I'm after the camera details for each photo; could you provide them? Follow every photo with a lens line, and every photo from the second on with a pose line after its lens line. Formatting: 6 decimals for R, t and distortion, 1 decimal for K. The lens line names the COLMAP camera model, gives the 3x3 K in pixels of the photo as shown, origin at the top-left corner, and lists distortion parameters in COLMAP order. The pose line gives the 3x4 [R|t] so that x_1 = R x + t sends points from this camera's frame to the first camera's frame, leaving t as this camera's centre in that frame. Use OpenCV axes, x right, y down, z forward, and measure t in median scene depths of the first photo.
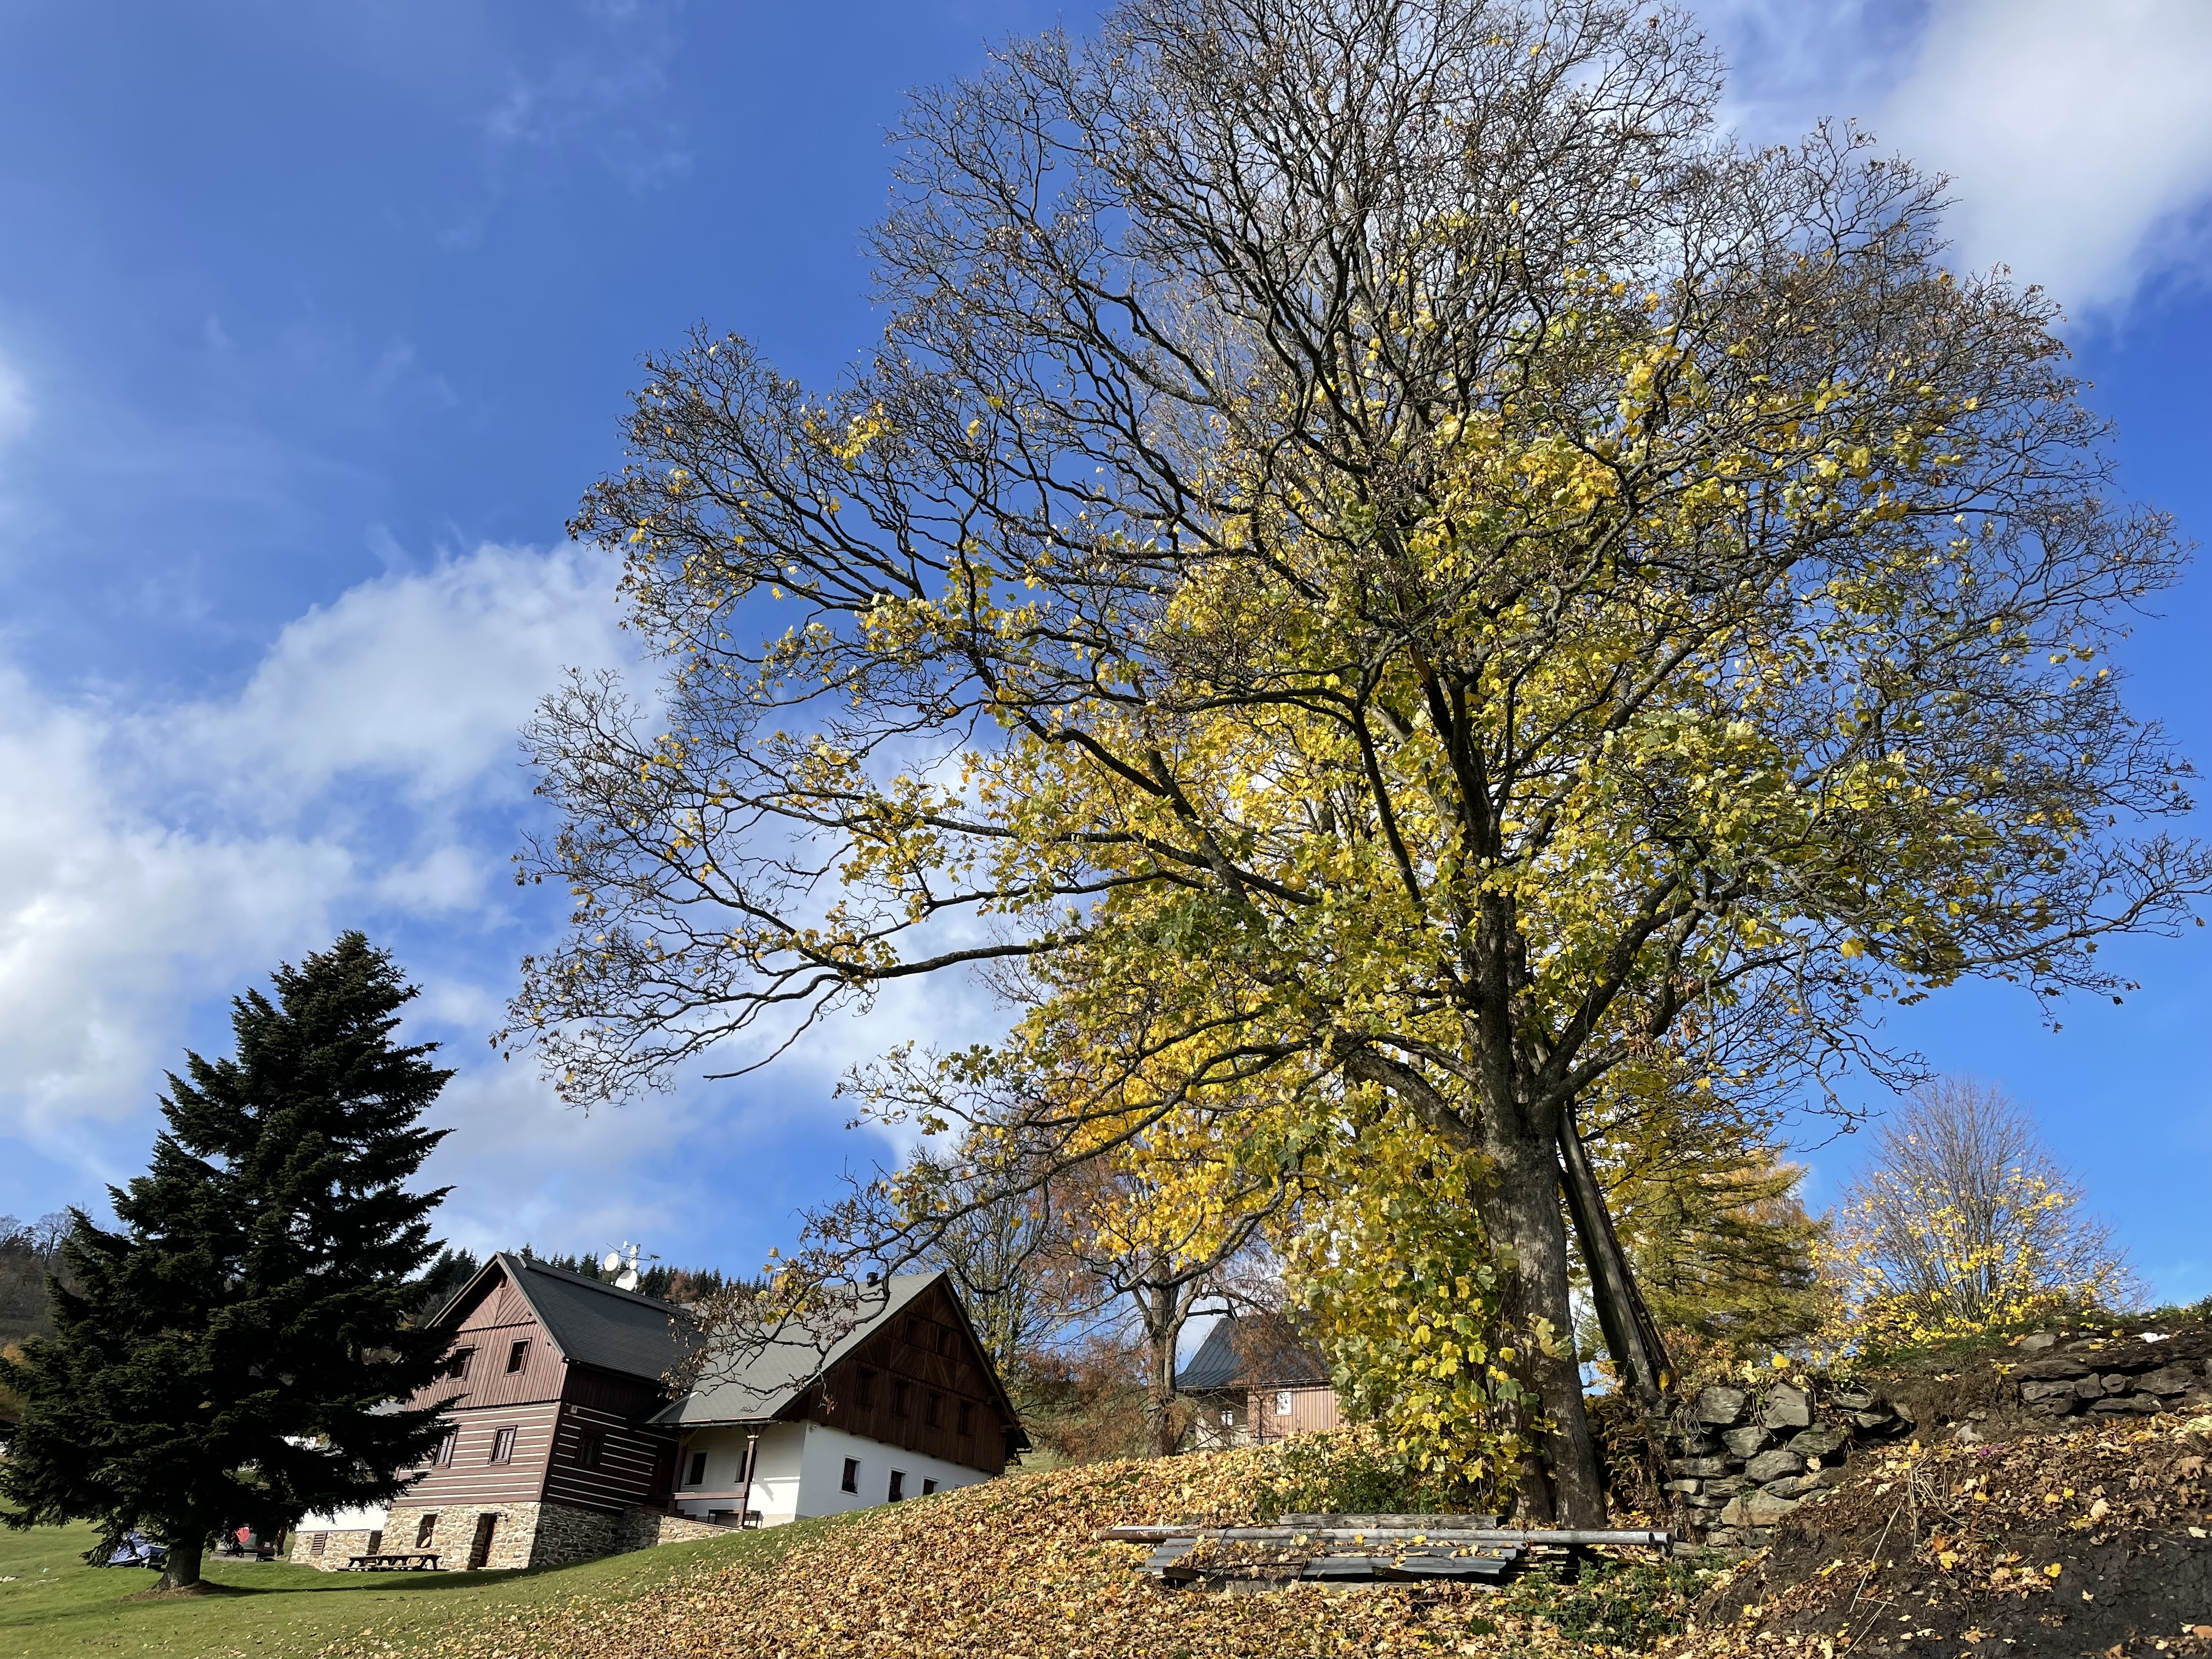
lens RADIAL K [[1675.2, 0, 1120.9], [0, 1675.2, 820.1], [0, 0, 1]] dist [0.058702, -0.073045]
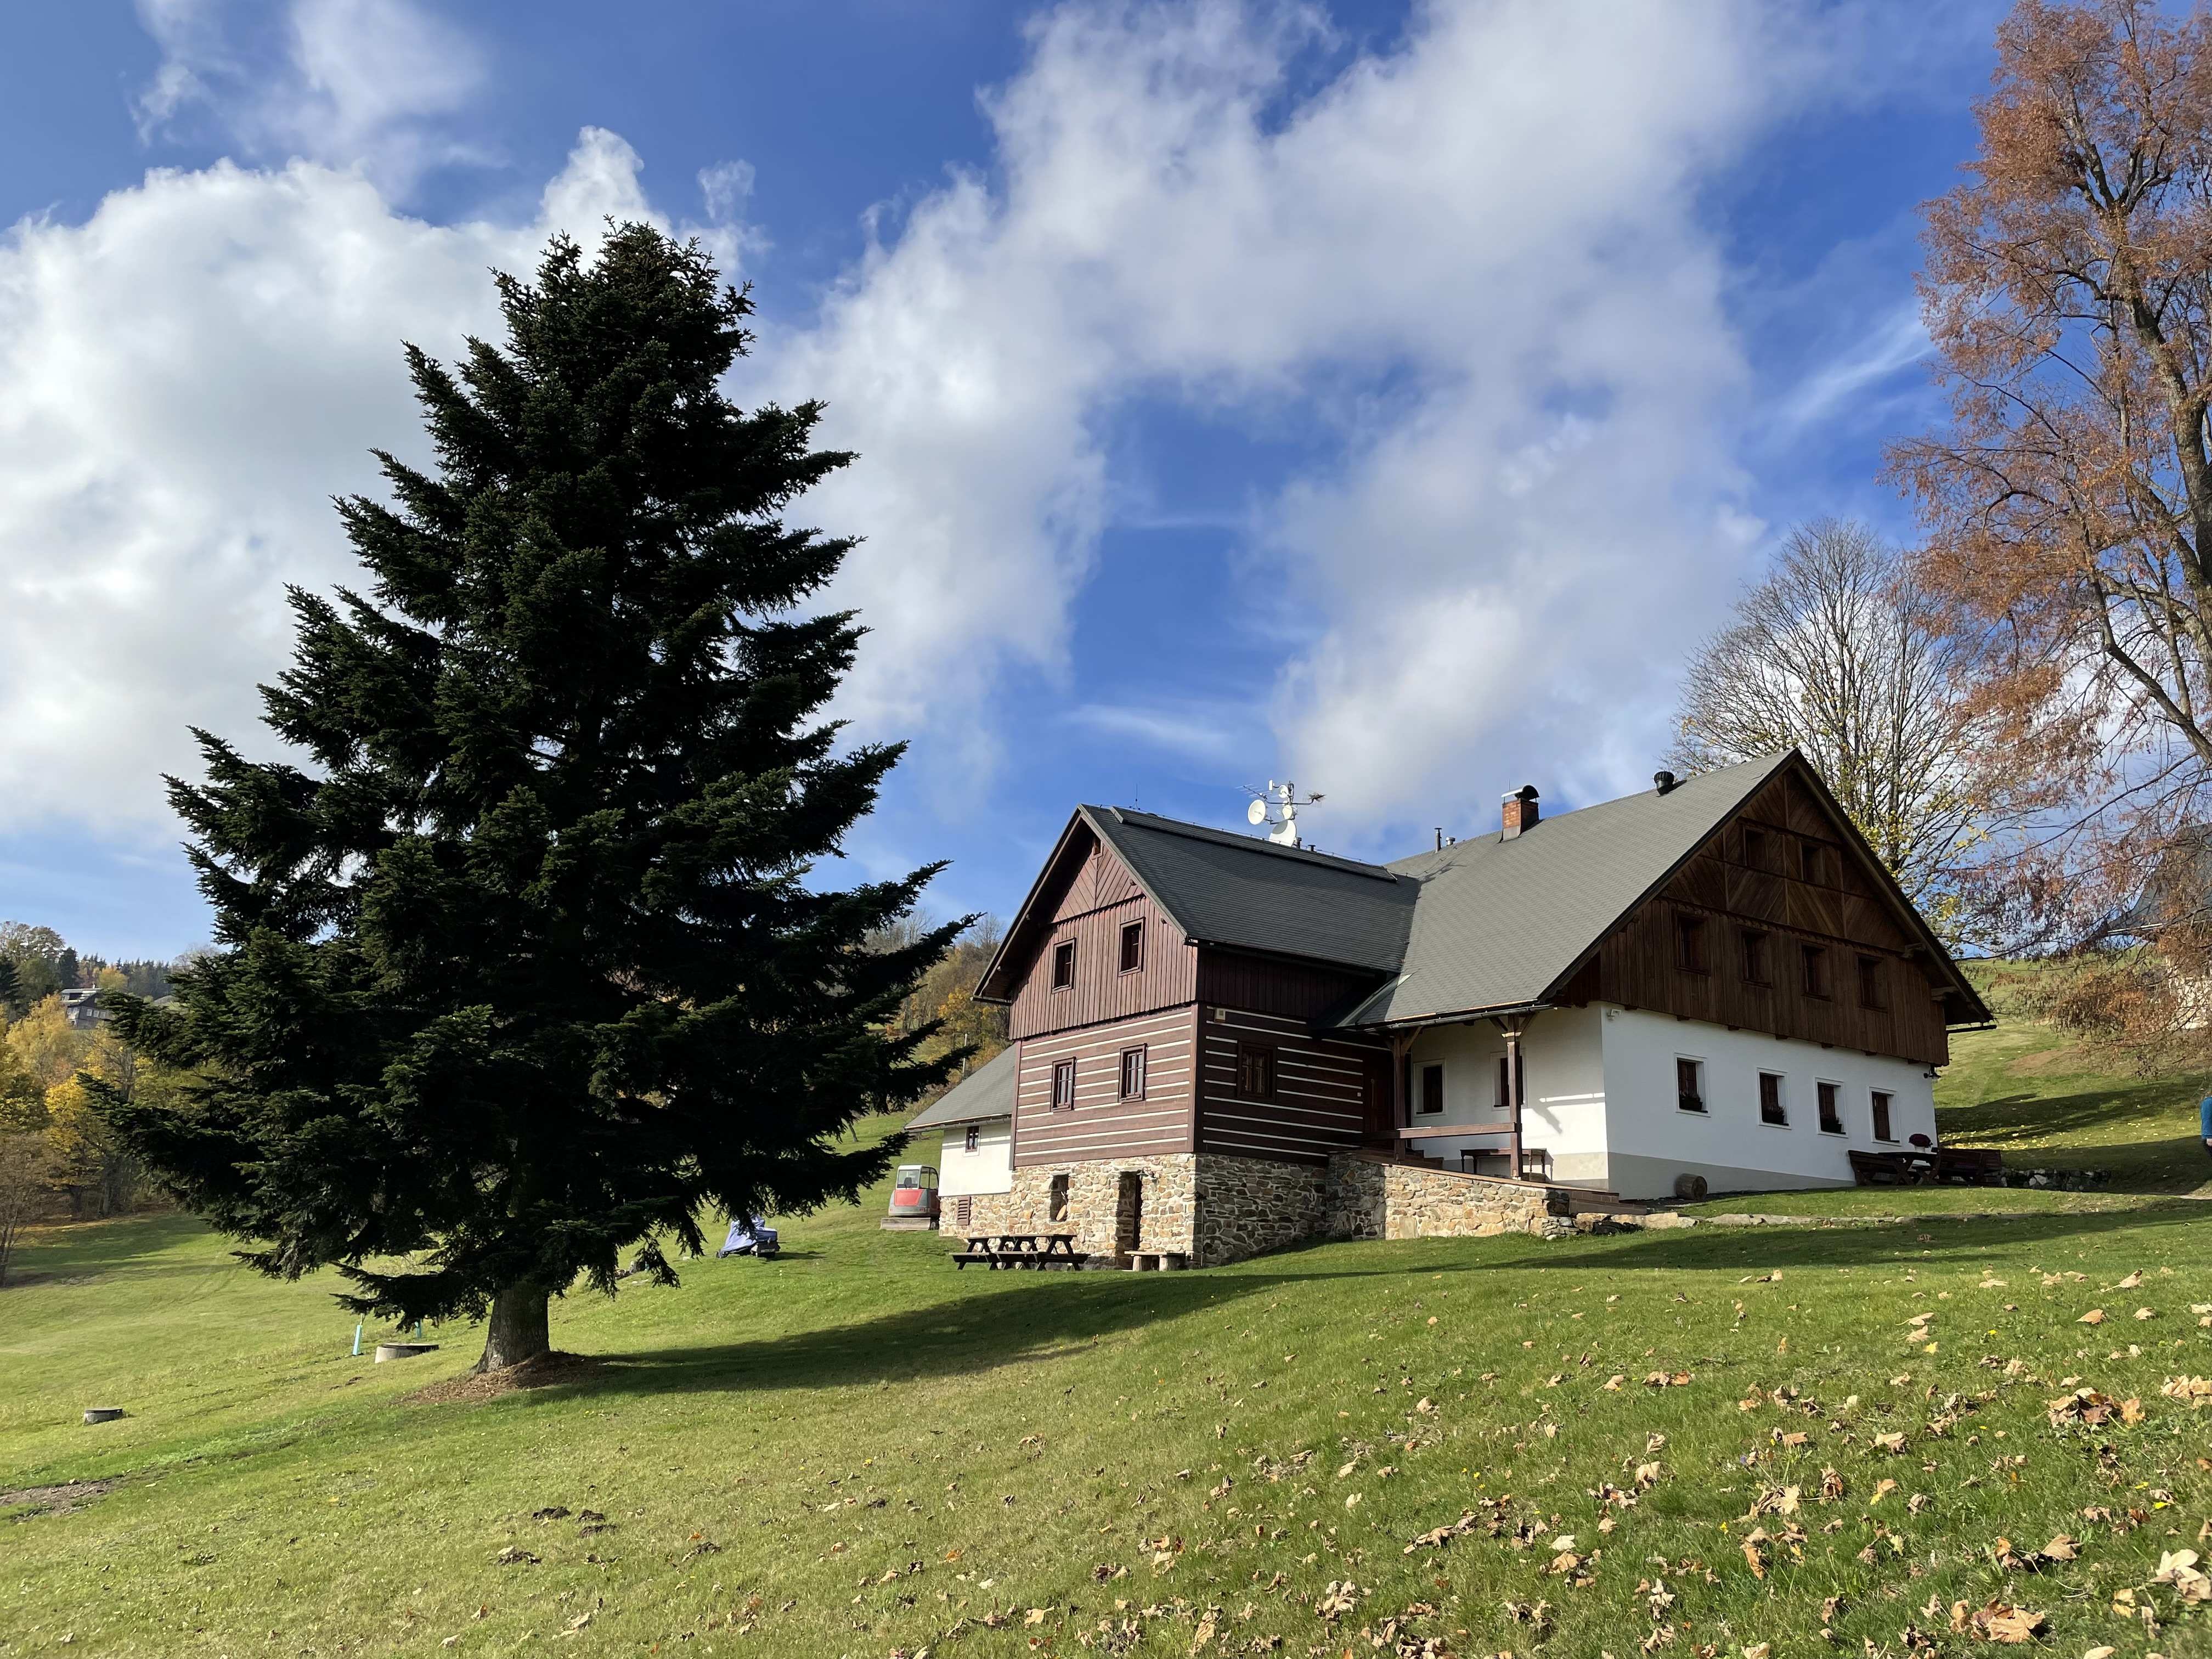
lens RADIAL K [[1675.2, 0, 1101.0], [0, 1675.2, 822.4], [0, 0, 1]] dist [0.058702, -0.073045]
pose [[0.903057, -0.130093, -0.409345, -0.096038], [0.214700, 0.962145, 0.167872, 0.162815], [0.372011, -0.239485, 0.896803, 0.433185]]
